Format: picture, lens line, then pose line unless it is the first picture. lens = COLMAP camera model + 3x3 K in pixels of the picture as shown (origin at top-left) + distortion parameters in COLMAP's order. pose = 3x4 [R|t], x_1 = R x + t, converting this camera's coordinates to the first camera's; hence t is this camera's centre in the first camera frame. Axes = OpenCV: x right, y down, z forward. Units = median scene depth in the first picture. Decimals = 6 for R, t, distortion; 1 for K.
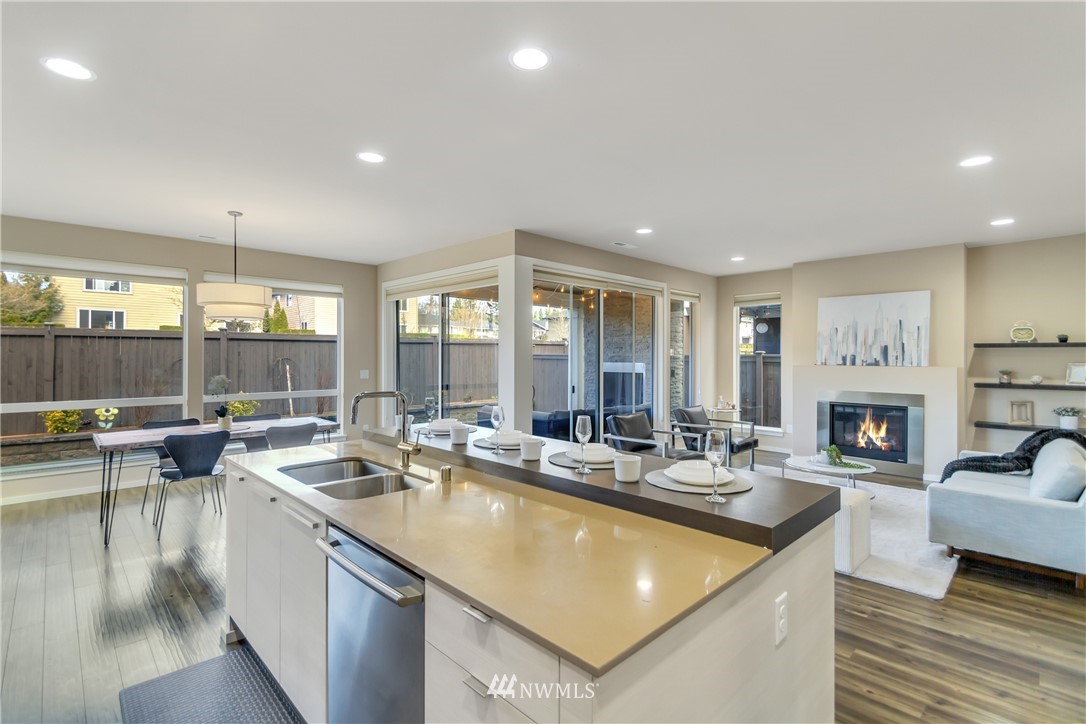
lens RADIAL K [[514.3, 0, 560.4], [0, 514.3, 356.1], [0, 0, 1]] dist [-0.019939, 0.001606]
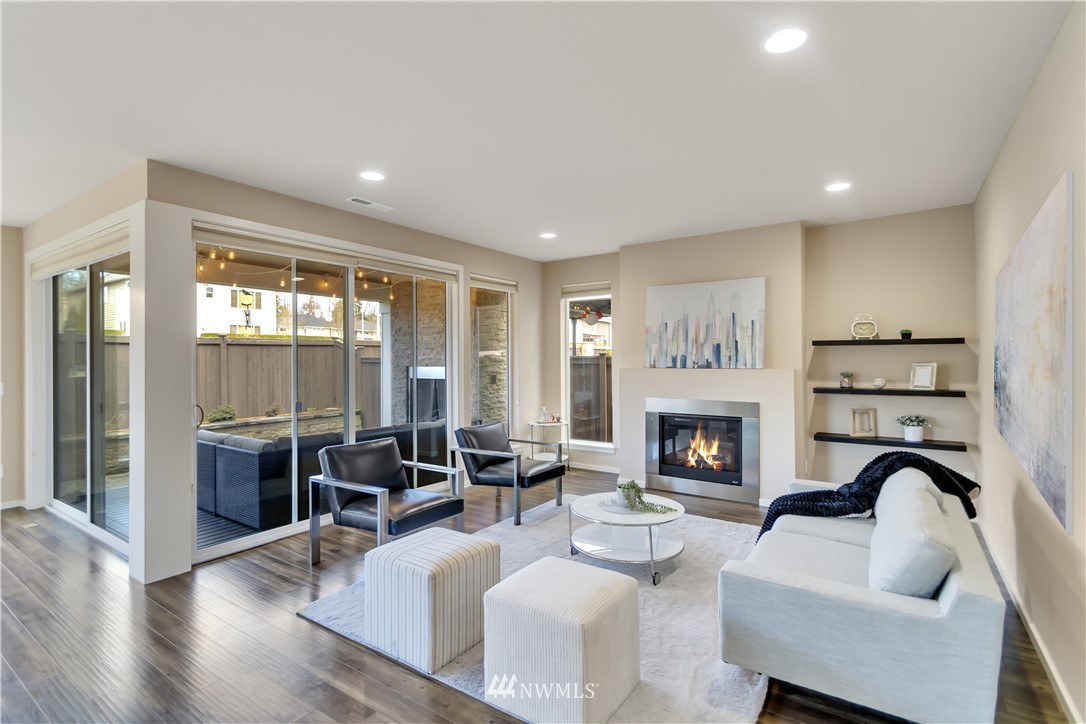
lens RADIAL K [[505.6, 0, 563.1], [0, 505.6, 356.5], [0, 0, 1]] dist [0.002759, 0.000145]
pose [[0.981461, -0.007595, 0.191512, 0.229383], [0.008232, 0.999963, -0.002527, -0.000168], [-0.191486, 0.004057, 0.981487, 0.237721]]
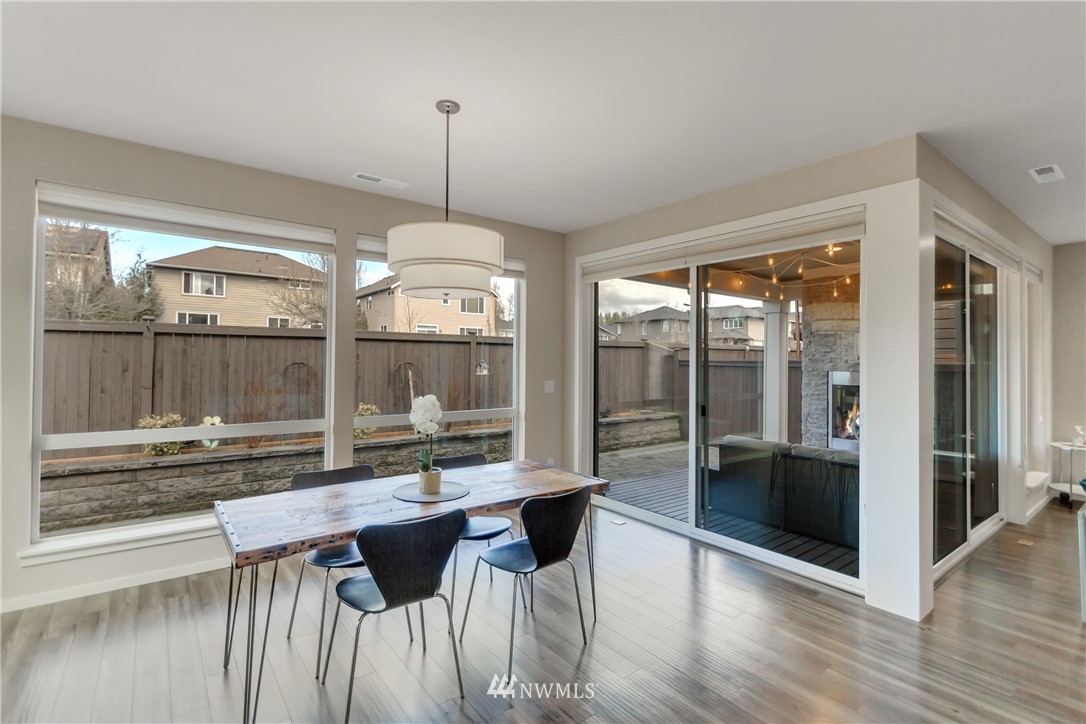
lens RADIAL K [[508.7, 0, 540.7], [0, 508.7, 355.8], [0, 0, 1]] dist [-0.000494, -0.000574]
pose [[0.990453, 0.006242, -0.137708, -0.324996], [-0.007518, 0.999933, -0.008750, -0.001253], [0.137644, 0.009702, 0.990434, 0.327324]]
